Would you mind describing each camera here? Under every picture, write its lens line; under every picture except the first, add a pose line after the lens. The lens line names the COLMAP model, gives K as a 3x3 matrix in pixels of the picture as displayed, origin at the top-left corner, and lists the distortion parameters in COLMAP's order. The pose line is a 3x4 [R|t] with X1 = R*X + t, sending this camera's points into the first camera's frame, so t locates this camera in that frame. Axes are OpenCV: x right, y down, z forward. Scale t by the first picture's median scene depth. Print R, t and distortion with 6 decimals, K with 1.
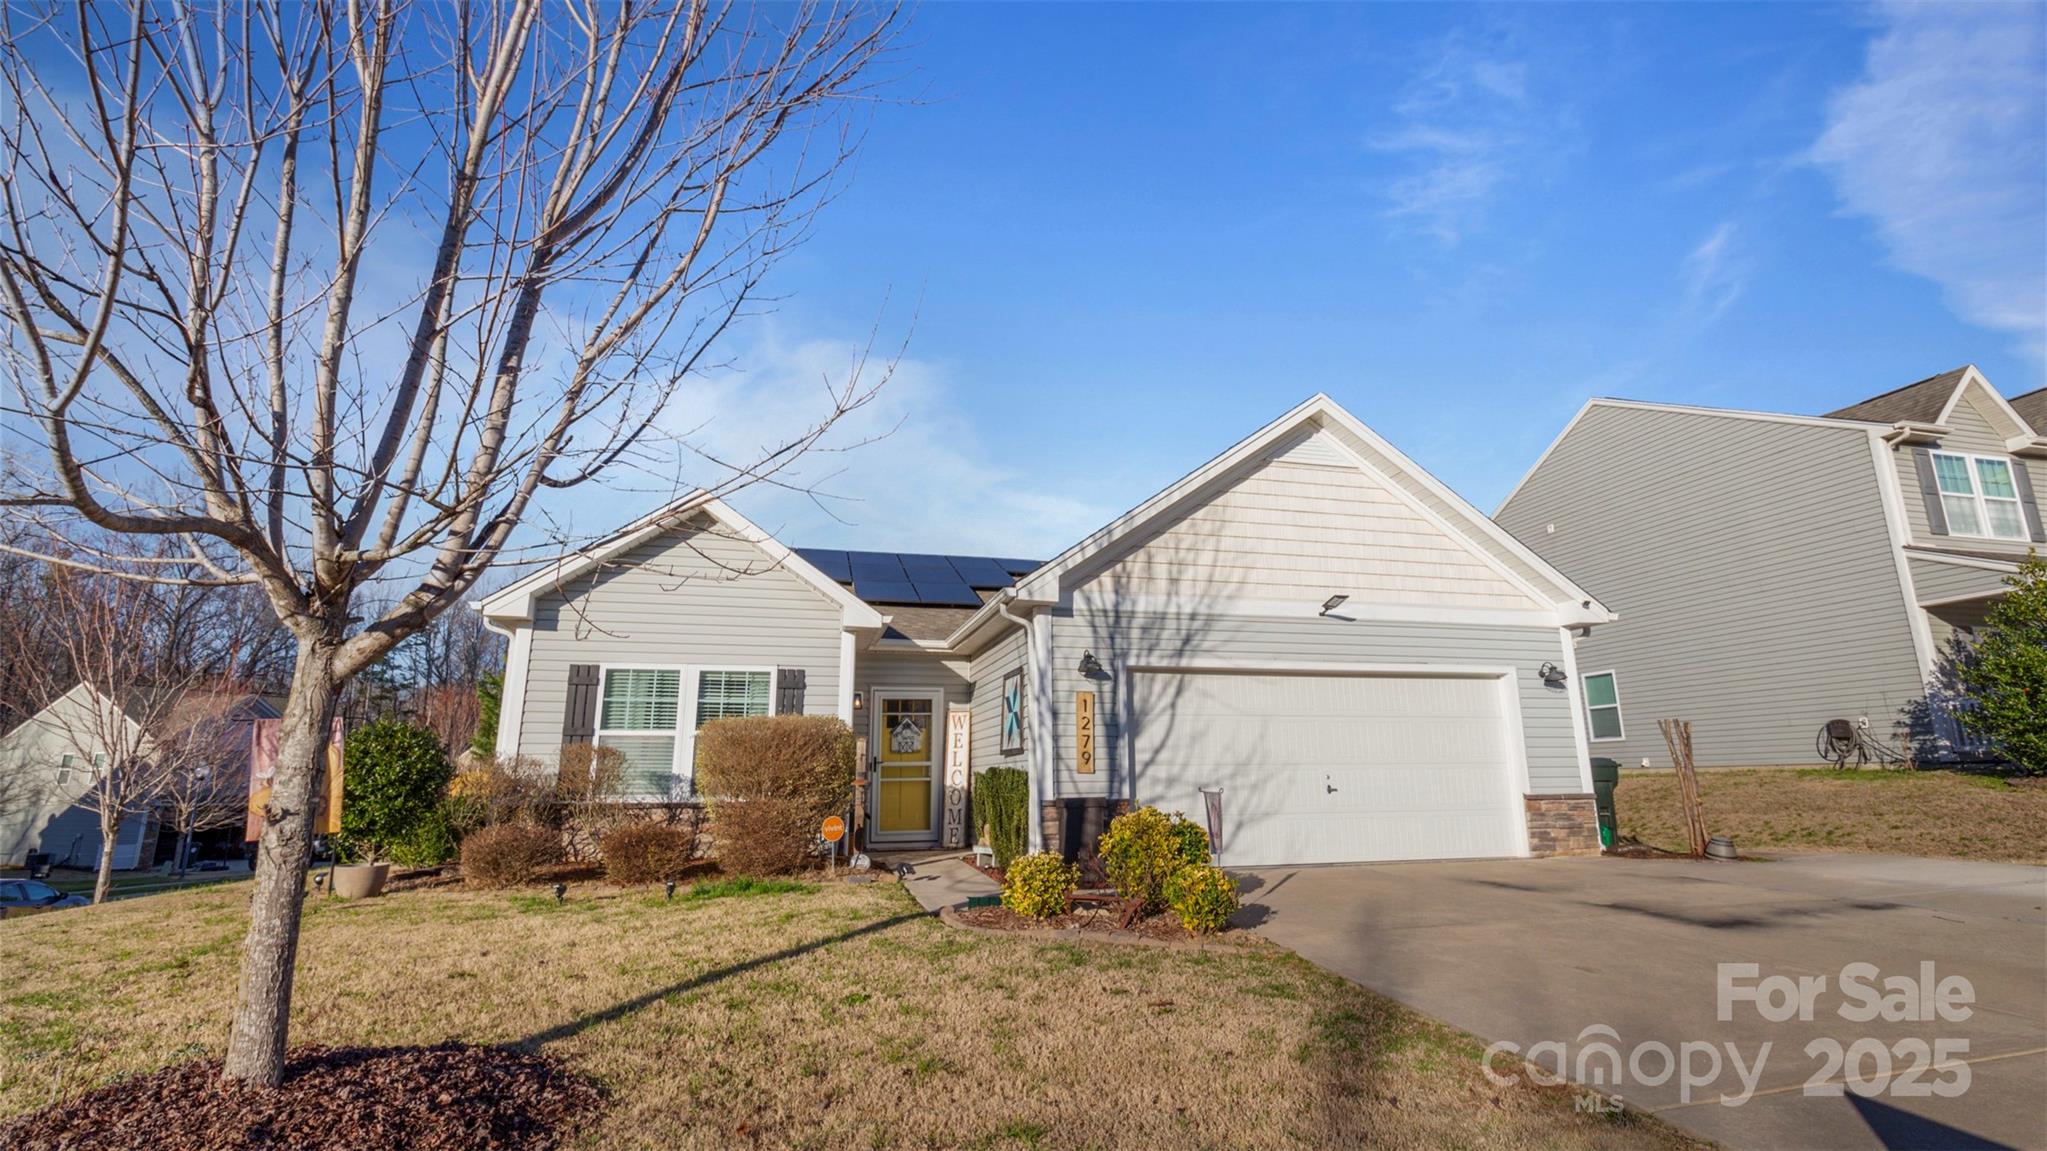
lens RADIAL K [[908.0, 0, 1023.5], [0, 908.0, 575.5], [0, 0, 1]] dist [0.014333, -0.000145]
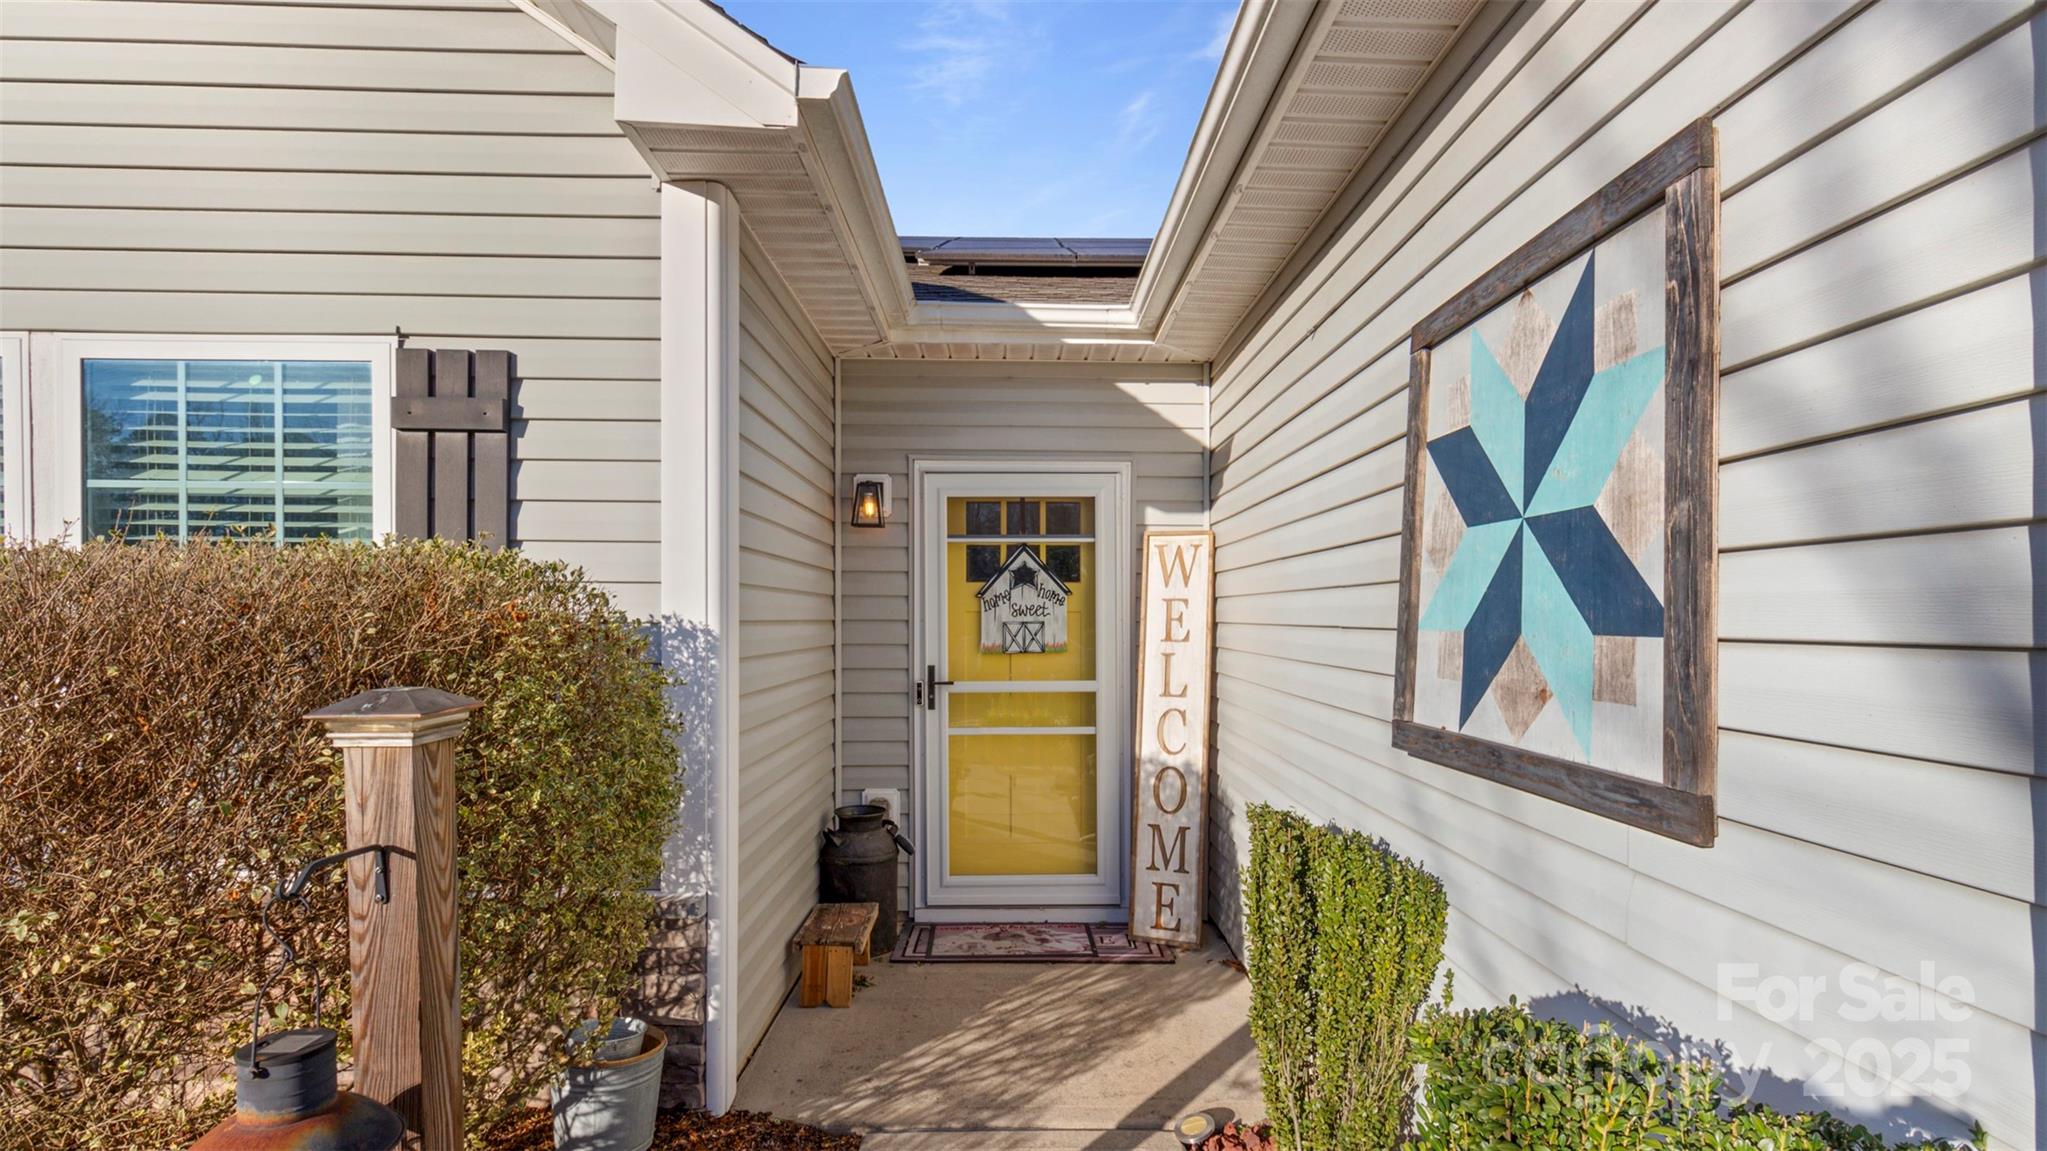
lens RADIAL K [[920.5, 0, 1033.2], [0, 920.5, 624.5], [0, 0, 1]] dist [0.000688, 0.000061]
pose [[0.974034, 0.009975, -0.226181, -0.060283], [0.042293, 0.973426, 0.225064, 0.135502], [0.222415, -0.228786, 0.947728, 0.857983]]
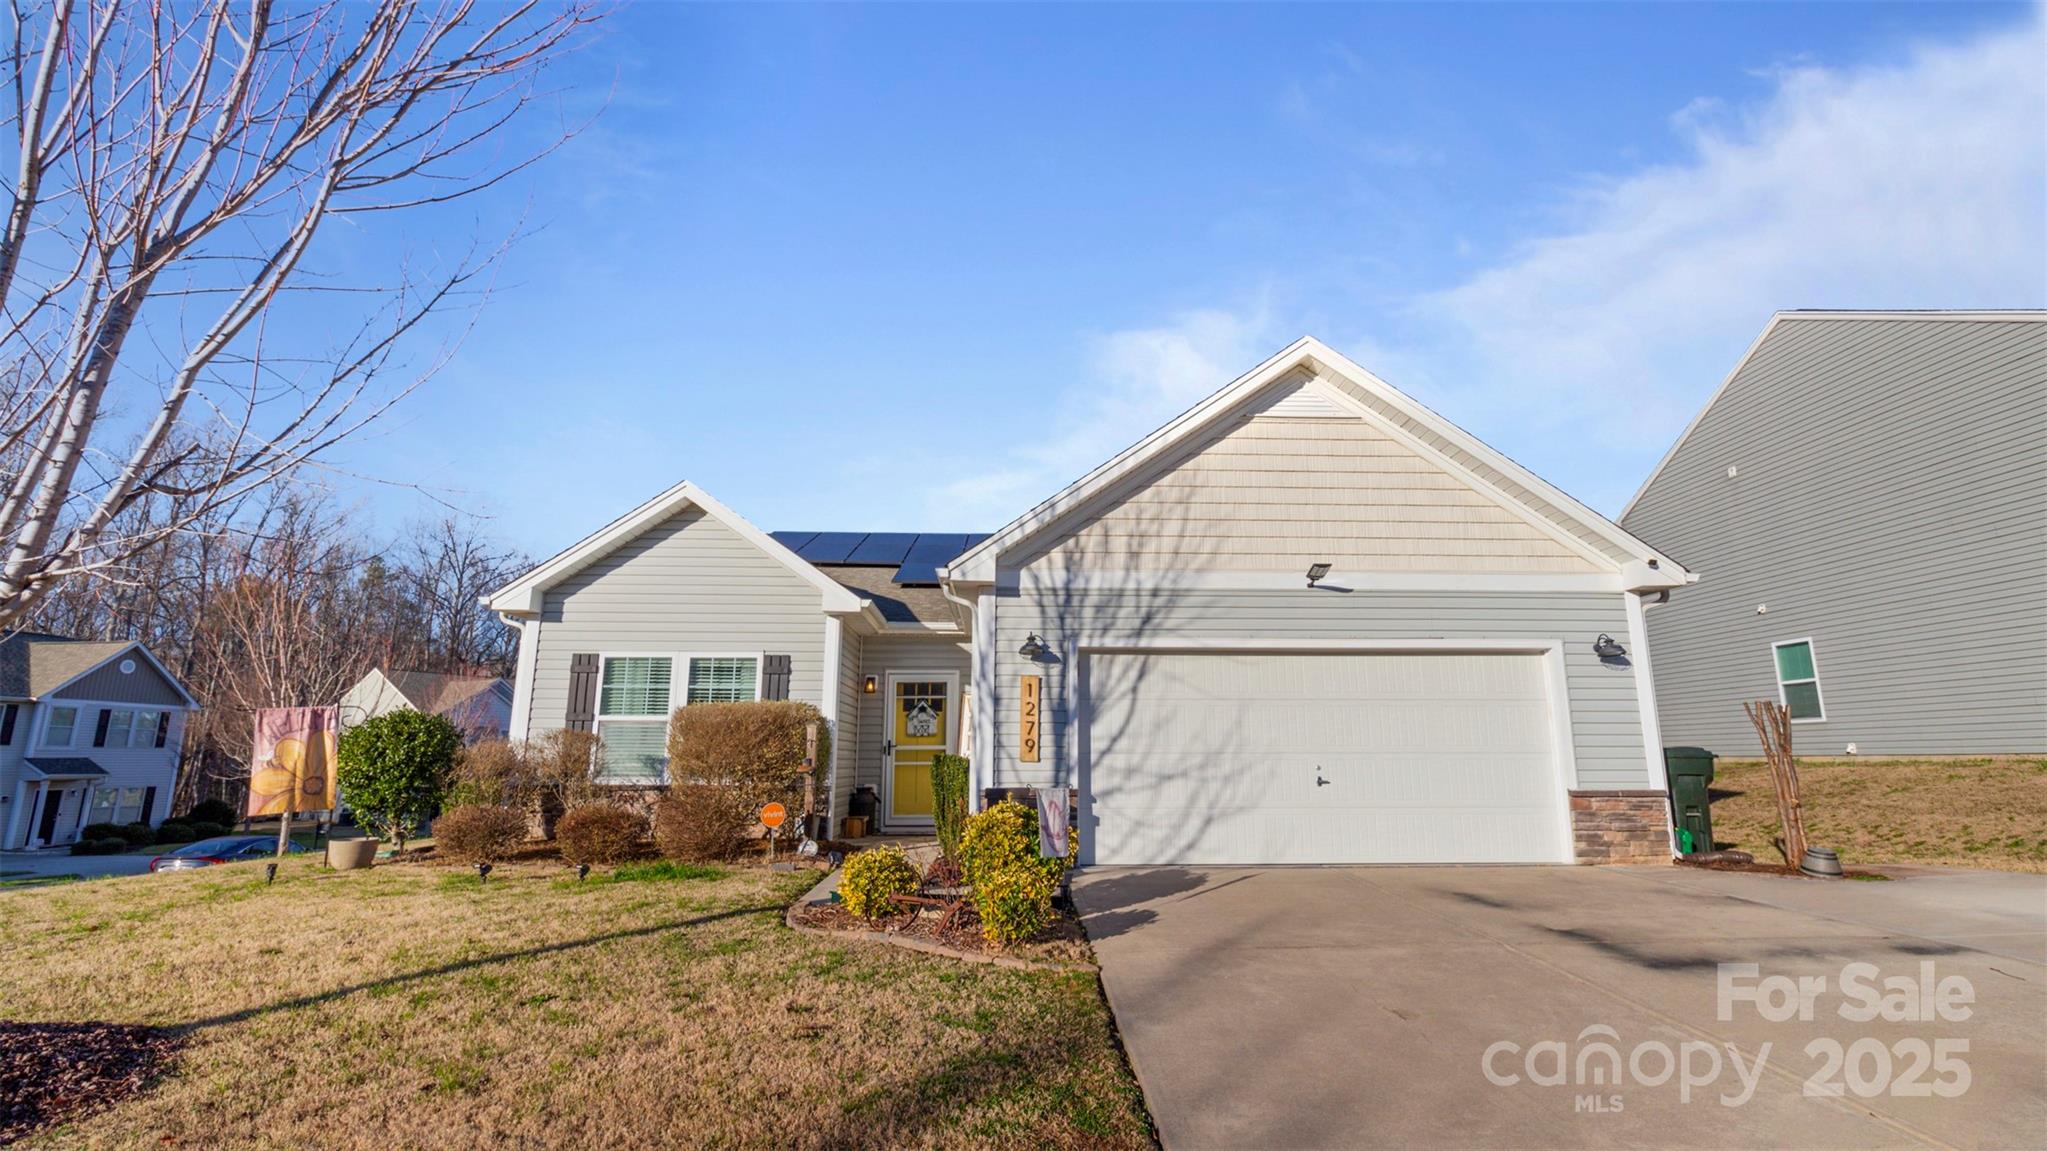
lens RADIAL K [[912.6, 0, 1036.1], [0, 912.6, 568.5], [0, 0, 1]] dist [0.007961, 0.000360]
pose [[0.977956, -0.033242, -0.206146, 0.258686], [0.037318, 0.999177, 0.015913, 0.001690], [0.205448, -0.023255, 0.978392, 0.073272]]
